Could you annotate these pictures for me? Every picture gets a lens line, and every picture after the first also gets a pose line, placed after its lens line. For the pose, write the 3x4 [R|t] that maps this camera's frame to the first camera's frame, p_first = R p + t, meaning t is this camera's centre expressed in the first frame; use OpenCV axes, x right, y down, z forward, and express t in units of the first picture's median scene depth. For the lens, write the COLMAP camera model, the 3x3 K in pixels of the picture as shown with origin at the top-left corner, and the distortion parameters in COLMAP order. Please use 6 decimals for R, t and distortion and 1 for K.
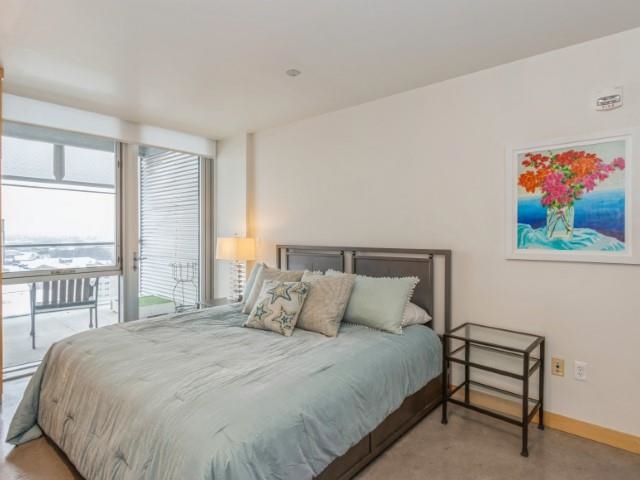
lens RADIAL K [[361.6, 0, 318.2], [0, 361.6, 236.0], [0, 0, 1]] dist [0.000973, 0.000427]
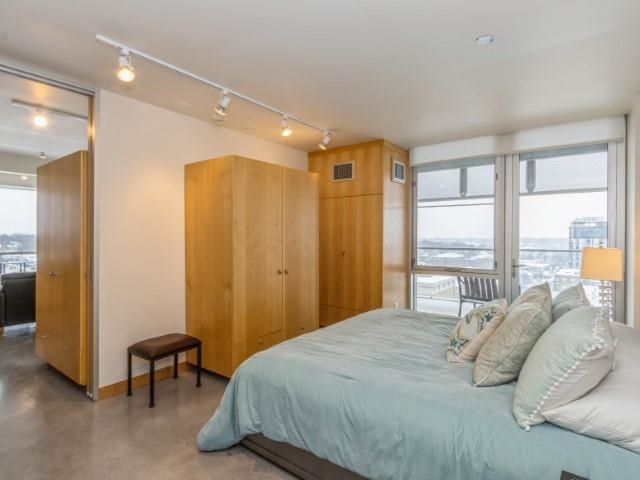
lens RADIAL K [[361.6, 0, 318.2], [0, 361.6, 236.0], [0, 0, 1]] dist [0.000973, 0.000427]
pose [[0.066183, 0.000027, -0.997807, 0.500851], [-0.021371, 0.999771, -0.001390, -0.006393], [0.997579, 0.021416, 0.066169, 0.426649]]
